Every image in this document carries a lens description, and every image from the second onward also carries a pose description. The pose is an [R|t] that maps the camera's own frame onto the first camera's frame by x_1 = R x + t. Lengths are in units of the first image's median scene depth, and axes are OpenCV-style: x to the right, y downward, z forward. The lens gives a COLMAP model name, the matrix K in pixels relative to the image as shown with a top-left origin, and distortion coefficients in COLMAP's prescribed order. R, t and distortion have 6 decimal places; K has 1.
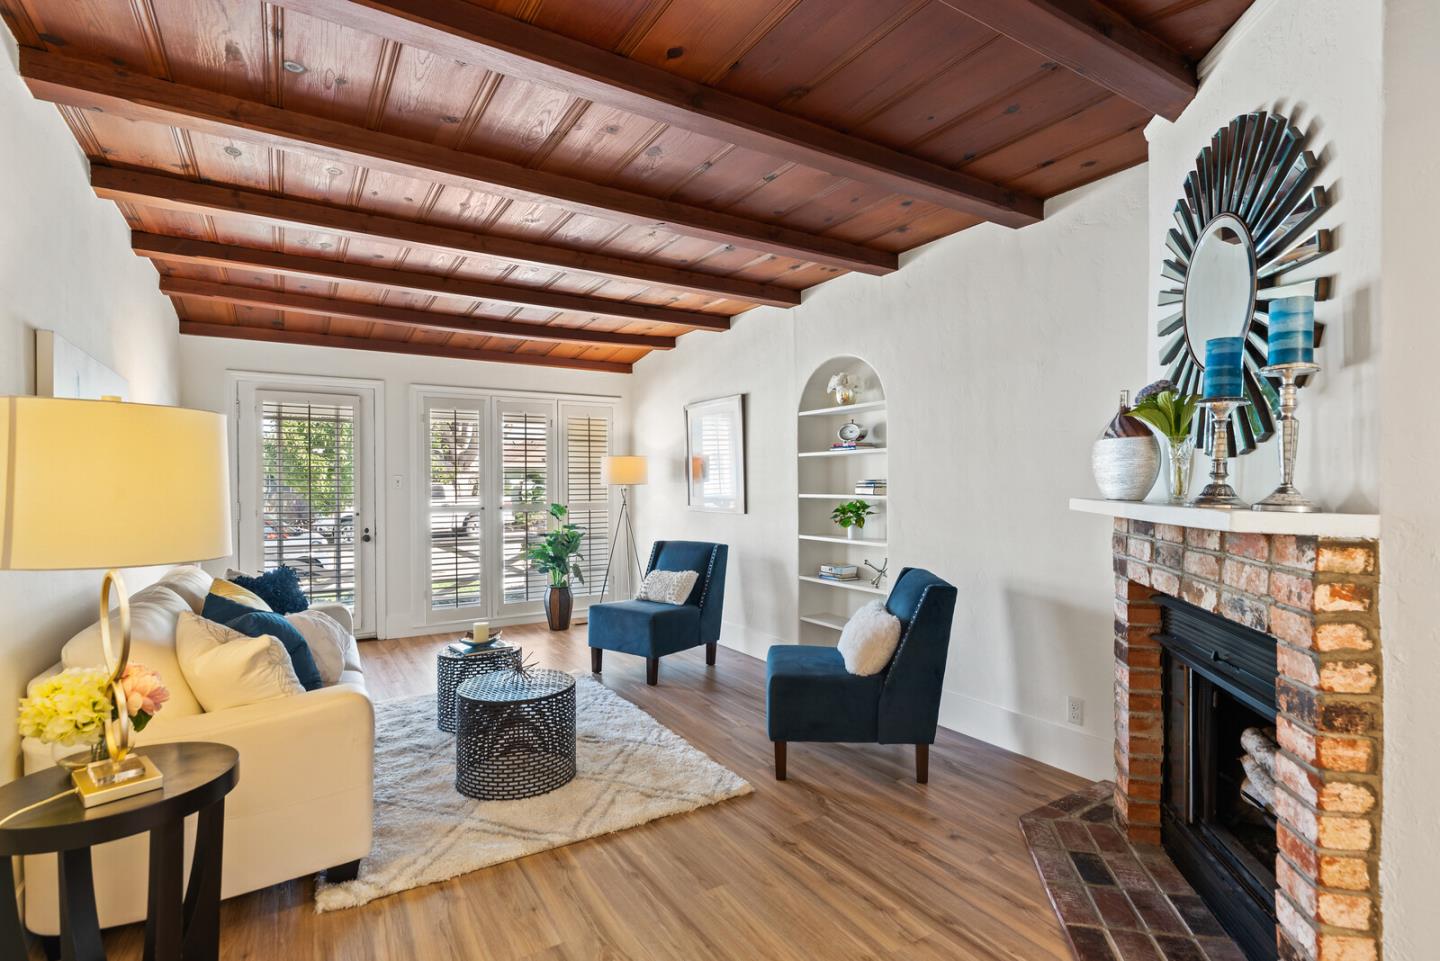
lens RADIAL K [[703.2, 0, 720.0], [0, 703.2, 480.5], [0, 0, 1]] dist [-0.003261, 0.000100]
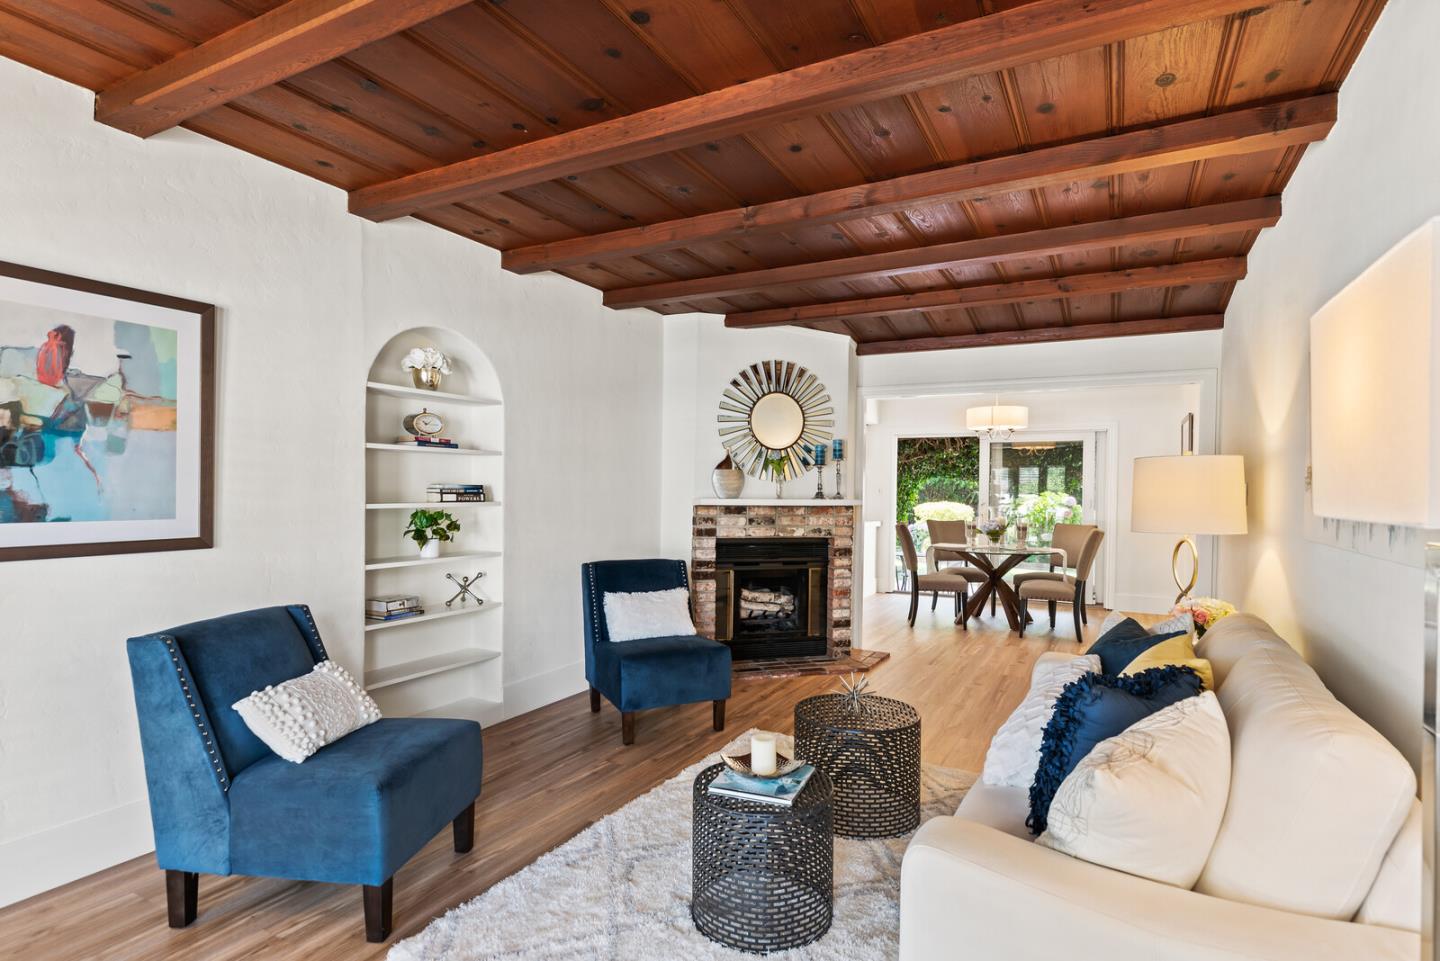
lens RADIAL K [[730.4, 0, 720.0], [0, 730.4, 480.5], [0, 0, 1]] dist [0.000016, 0.000099]
pose [[-0.486279, 0.001829, 0.873801, -1.343106], [-0.013055, 0.999871, -0.009359, -0.001588], [-0.873706, -0.015958, -0.486193, 2.115034]]
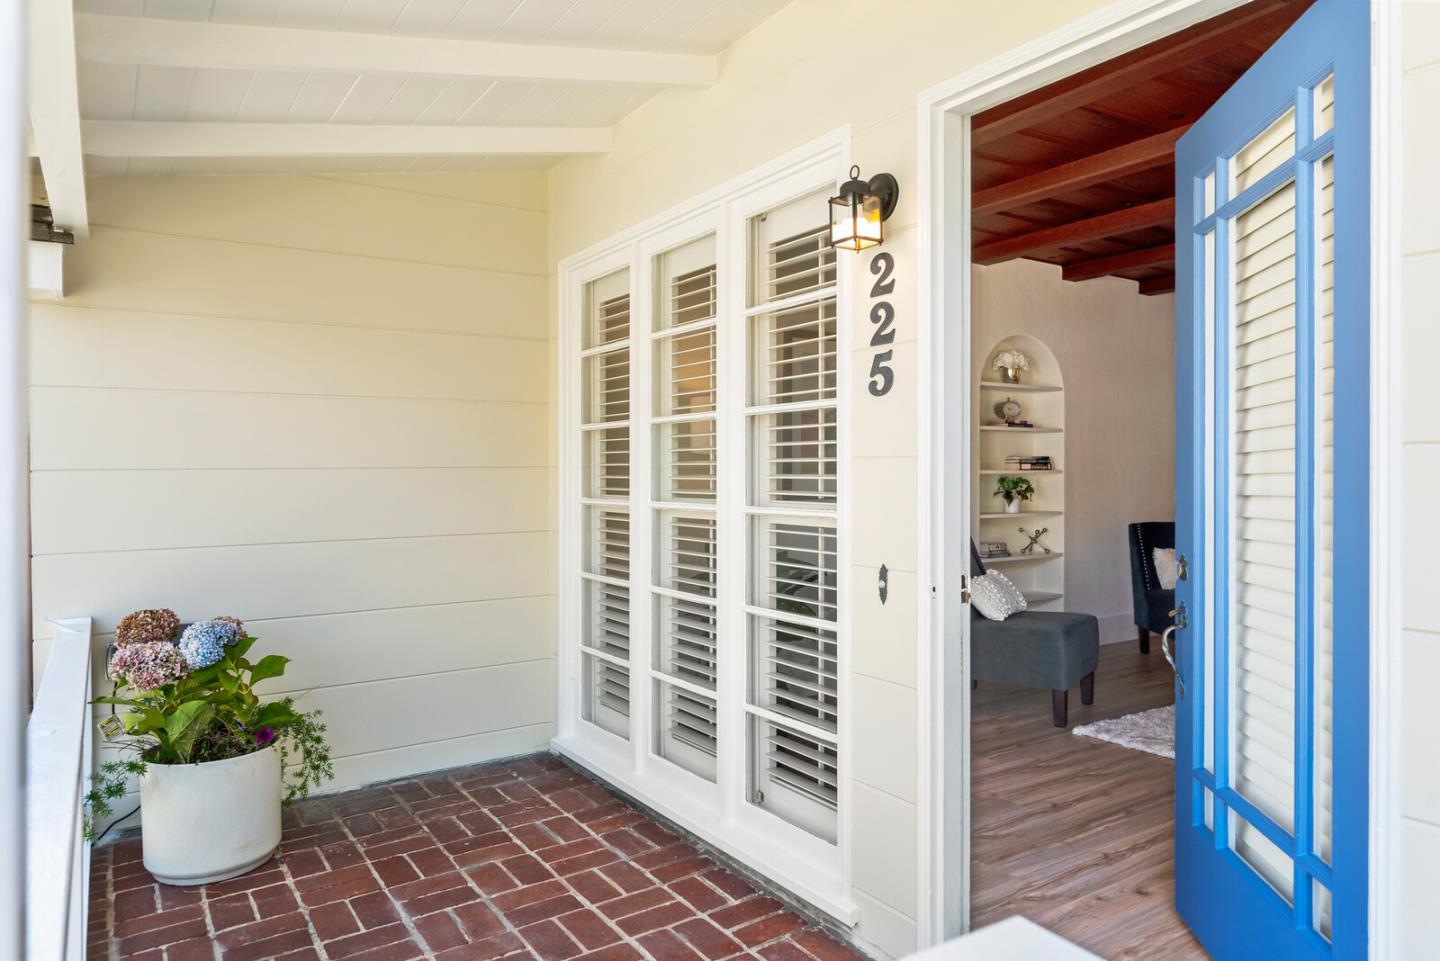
lens RADIAL K [[921.7, 0, 720.0], [0, 921.7, 480.5], [0, 0, 1]] dist [-0.010443, -0.001268]
pose [[-0.025072, -0.004929, 0.999673, -2.215274], [0.005709, 0.999971, 0.005074, 0.050767], [-0.999669, 0.005834, -0.025043, 2.784171]]
